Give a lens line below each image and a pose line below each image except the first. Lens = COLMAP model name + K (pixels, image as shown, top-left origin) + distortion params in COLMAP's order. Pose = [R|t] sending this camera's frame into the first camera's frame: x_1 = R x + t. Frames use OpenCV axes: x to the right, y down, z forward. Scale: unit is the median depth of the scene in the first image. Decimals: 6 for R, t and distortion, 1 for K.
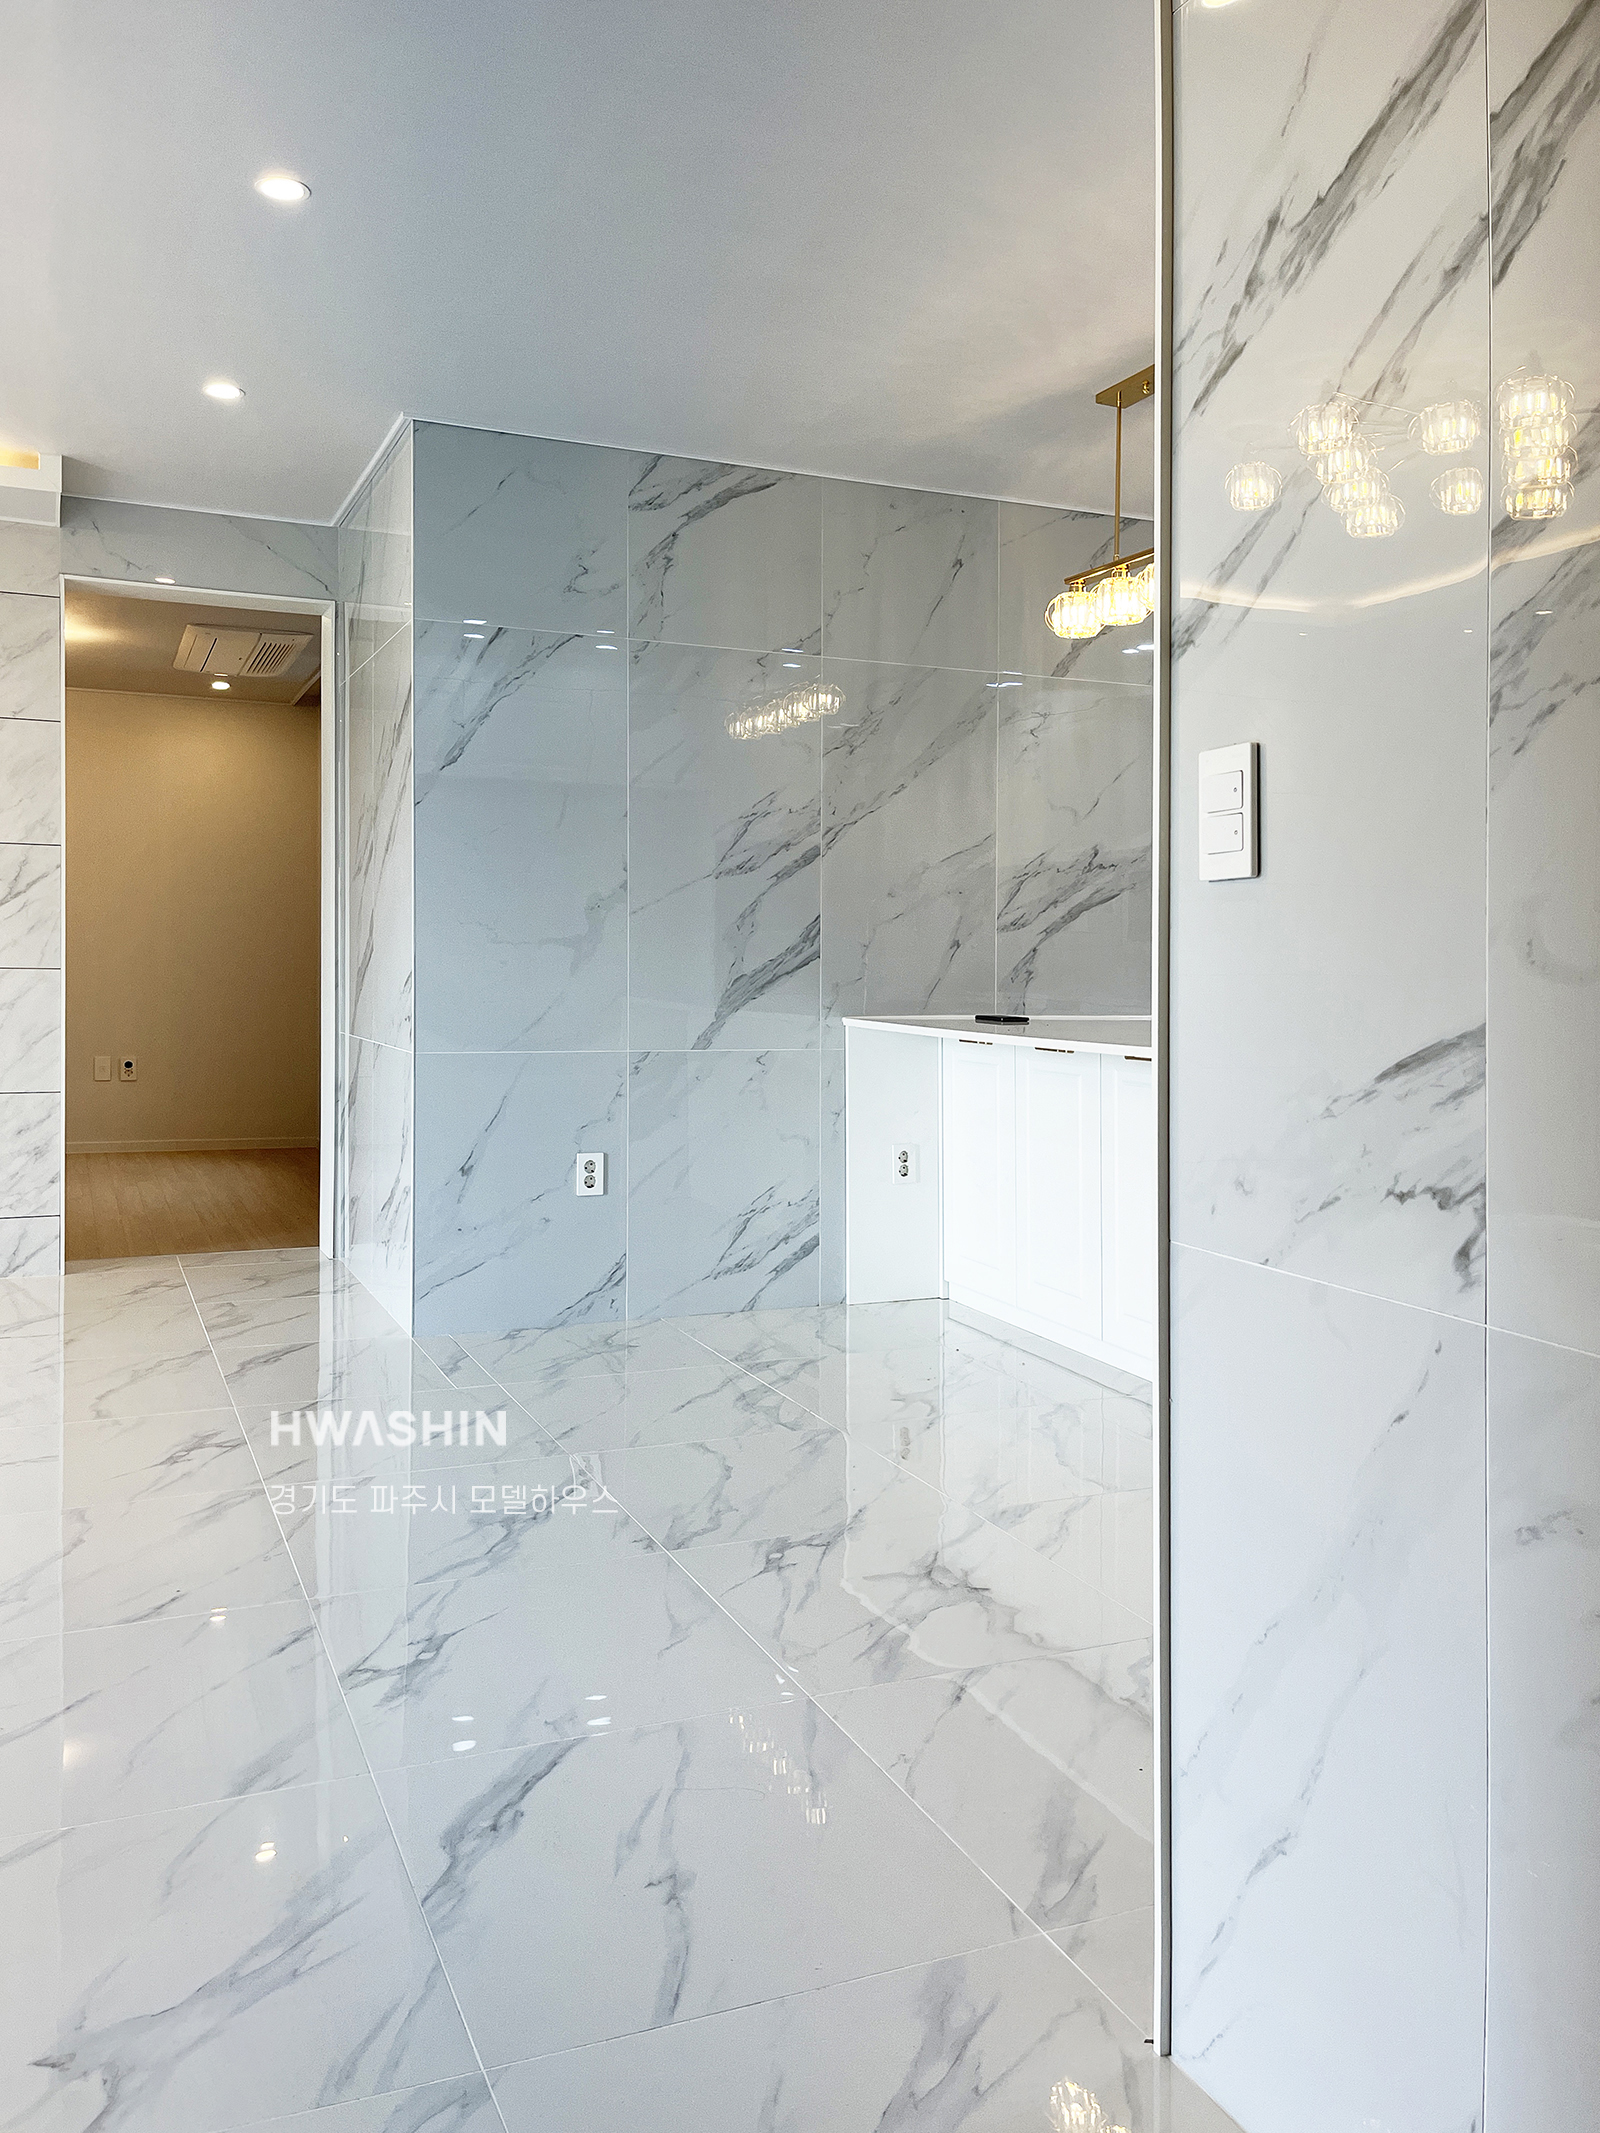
lens RADIAL K [[1549.0, 0, 610.4], [0, 1549.0, 941.5], [0, 0, 1]] dist [0.048701, -0.067134]
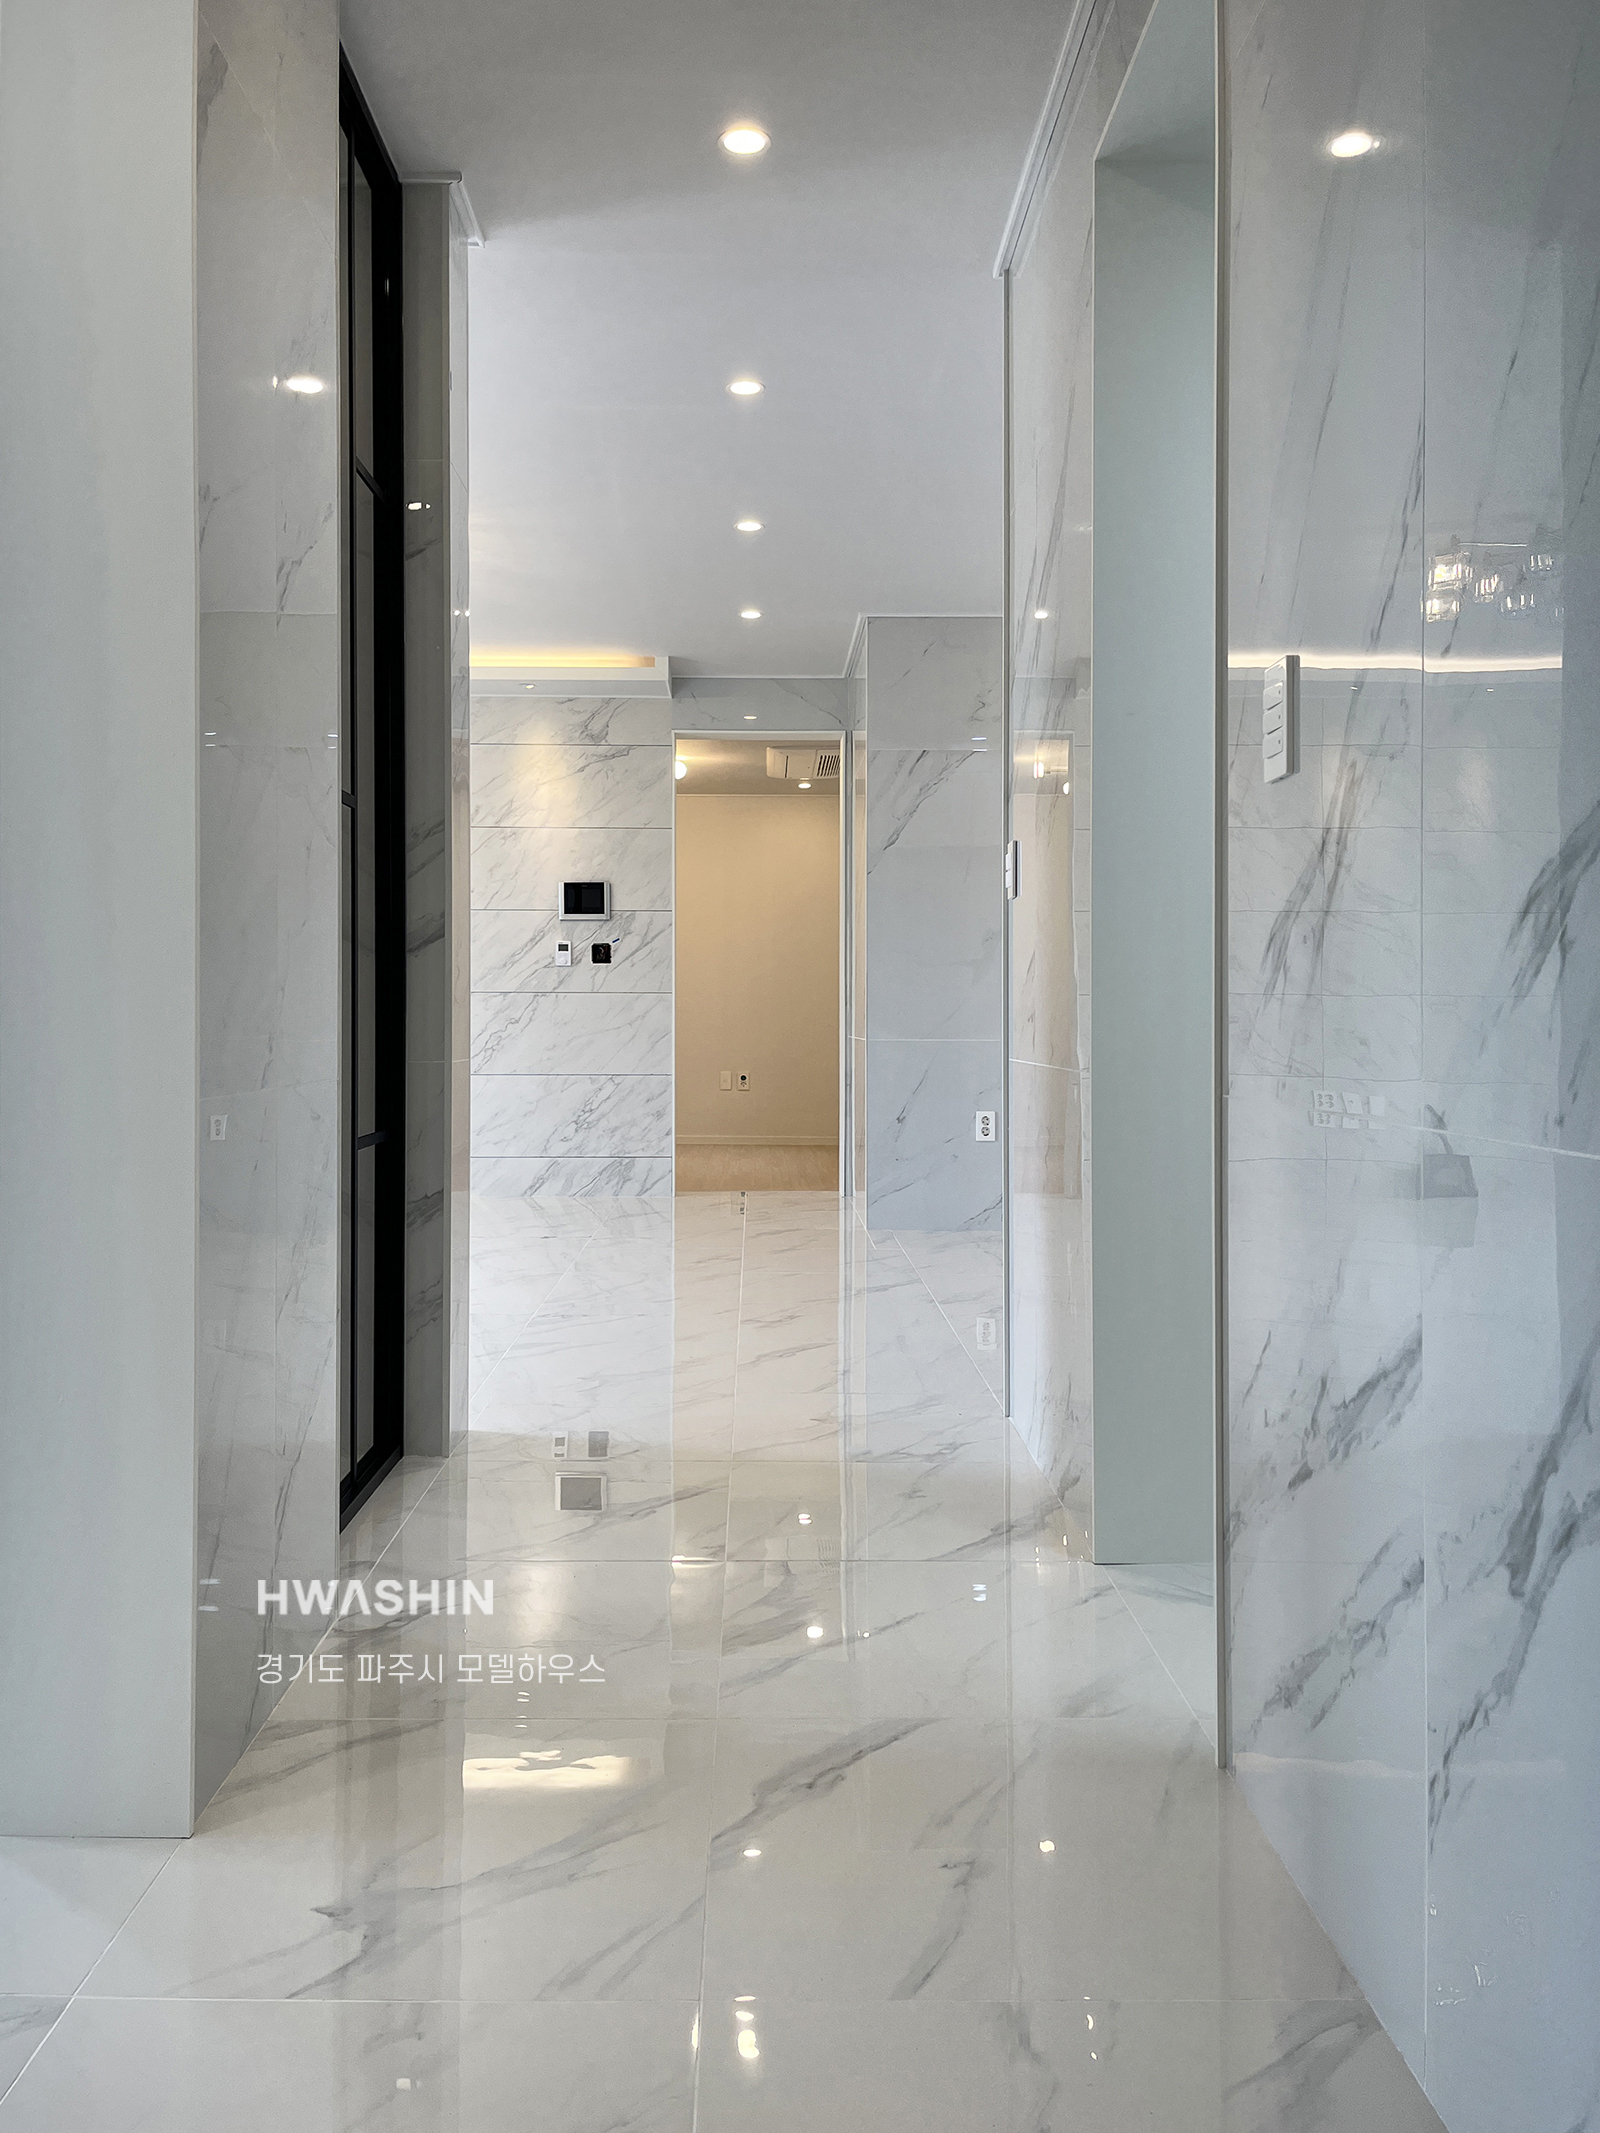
lens RADIAL K [[1601.7, 0, 661.9], [0, 1601.7, 1063.3], [0, 0, 1]] dist [0.047842, -0.082600]
pose [[0.907542, 0.005010, -0.419932, 0.325638], [0.012133, 0.999199, 0.038142, 0.029496], [0.419786, -0.039711, 0.906754, -0.460686]]
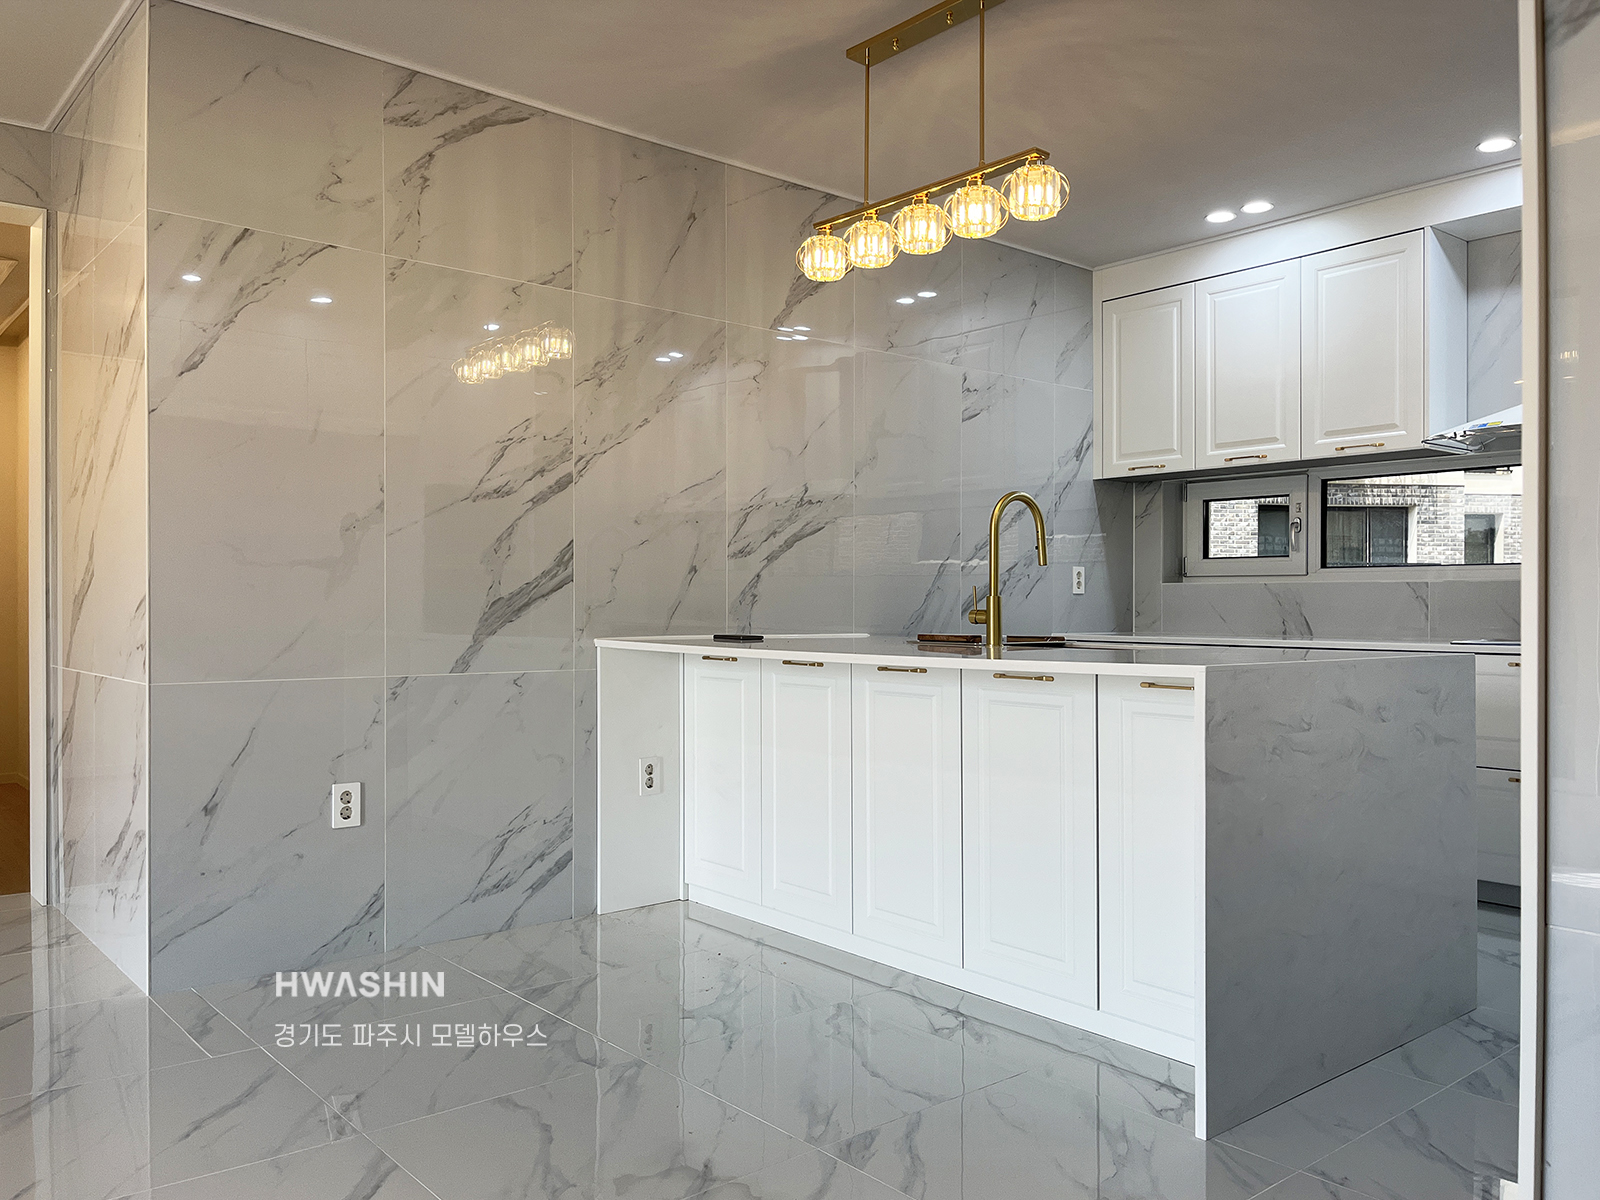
lens RADIAL K [[1232.7, 0, 692.7], [0, 1232.7, 587.5], [0, 0, 1]] dist [0.012090, -0.030690]
pose [[0.949649, -0.001905, 0.313311, -0.046526], [0.003105, 0.999990, -0.003332, 0.017495], [-0.313302, 0.004137, 0.949645, 0.196115]]
